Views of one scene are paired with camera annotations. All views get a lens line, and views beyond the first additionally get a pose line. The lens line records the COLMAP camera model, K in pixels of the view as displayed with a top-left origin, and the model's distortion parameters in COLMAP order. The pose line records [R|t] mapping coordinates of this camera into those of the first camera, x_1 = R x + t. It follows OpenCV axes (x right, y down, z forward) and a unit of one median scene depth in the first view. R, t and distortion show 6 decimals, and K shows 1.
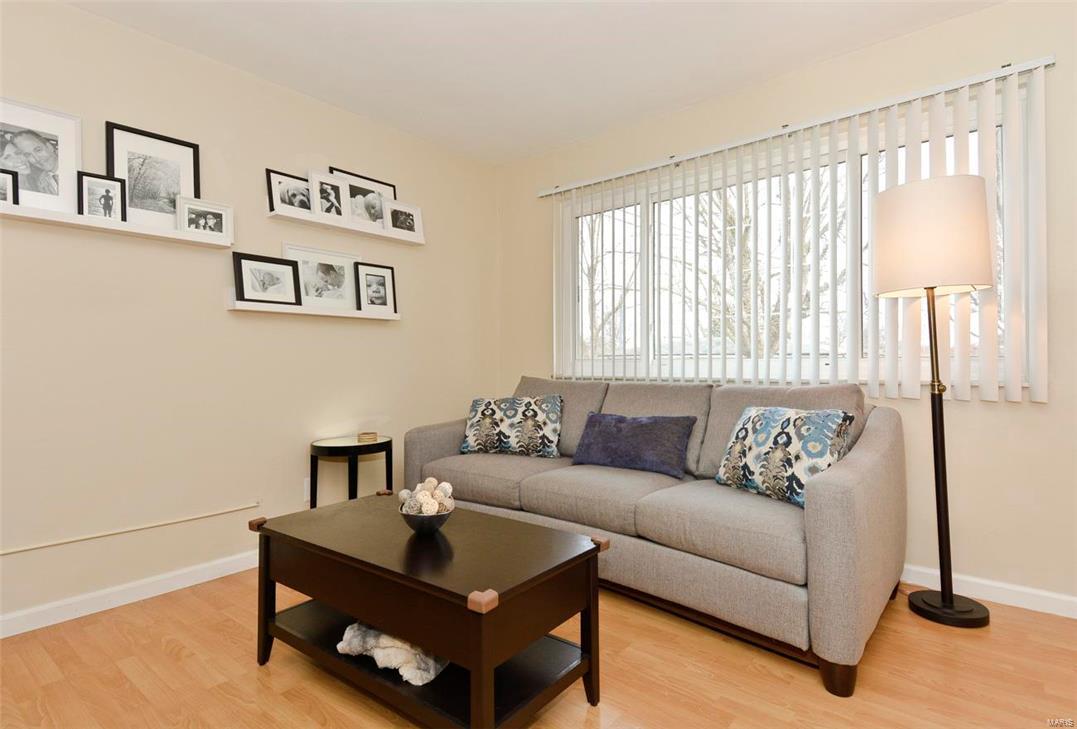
lens RADIAL K [[558.8, 0, 535.0], [0, 558.8, 362.3], [0, 0, 1]] dist [0.037308, -0.008335]
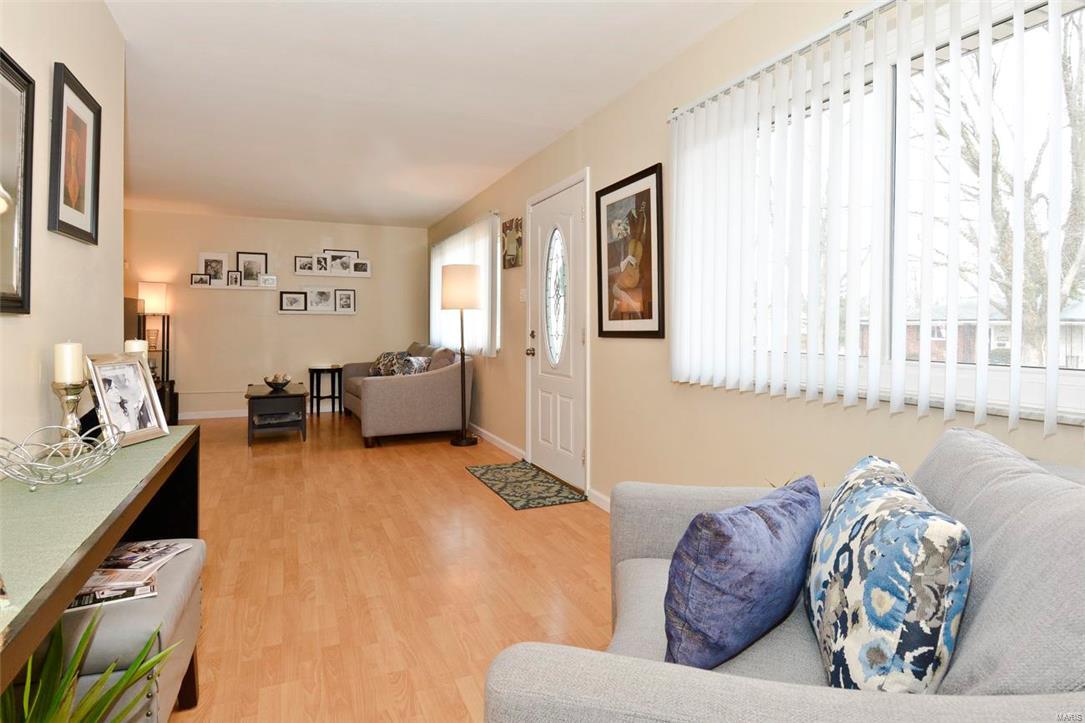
lens RADIAL K [[563.0, 0, 518.0], [0, 563.0, 334.3], [0, 0, 1]] dist [0.037308, -0.008335]
pose [[0.881375, 0.017150, -0.472107, 1.518025], [-0.006662, 0.999693, 0.023879, -0.061616], [0.472371, -0.017901, 0.881218, -0.713624]]
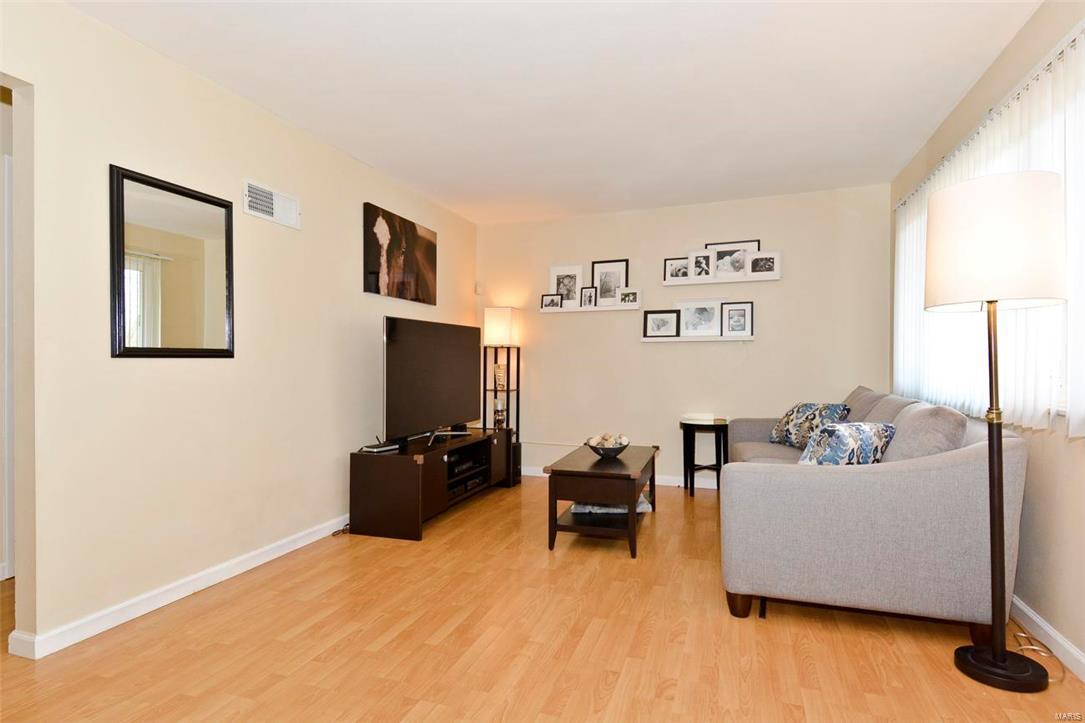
lens RADIAL K [[563.0, 0, 540.9], [0, 563.0, 366.3], [0, 0, 1]] dist [0.037308, -0.008335]
pose [[0.358991, 0.009089, -0.933297, 0.967602], [0.004632, 0.999923, 0.011519, -0.034329], [0.933330, -0.008458, 0.358921, 0.023698]]
